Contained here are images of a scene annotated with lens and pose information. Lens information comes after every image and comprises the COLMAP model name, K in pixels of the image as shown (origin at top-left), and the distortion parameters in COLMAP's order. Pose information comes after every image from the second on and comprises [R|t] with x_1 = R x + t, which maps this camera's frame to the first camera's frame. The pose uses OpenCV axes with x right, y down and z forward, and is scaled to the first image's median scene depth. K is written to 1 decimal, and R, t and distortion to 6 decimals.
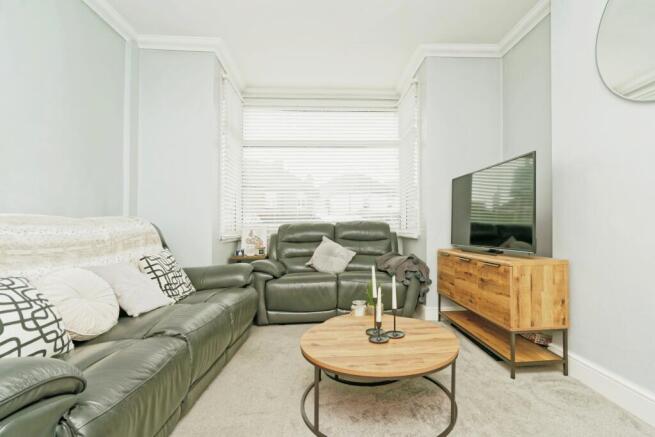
lens RADIAL K [[311.3, 0, 361.8], [0, 311.3, 228.5], [0, 0, 1]] dist [0.000148, 0.000039]
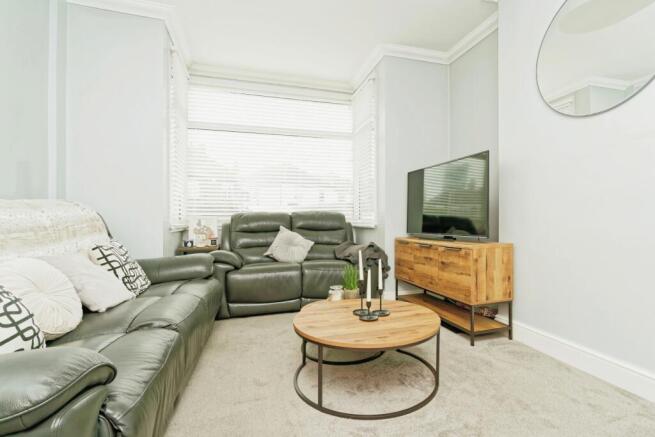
lens RADIAL K [[311.3, 0, 361.8], [0, 311.3, 228.5], [0, 0, 1]] dist [0.000148, 0.000039]
pose [[0.972717, -0.001608, 0.231991, -0.165189], [-0.002897, 0.999814, 0.019078, 0.021029], [-0.231978, -0.019230, 0.972531, -0.023104]]
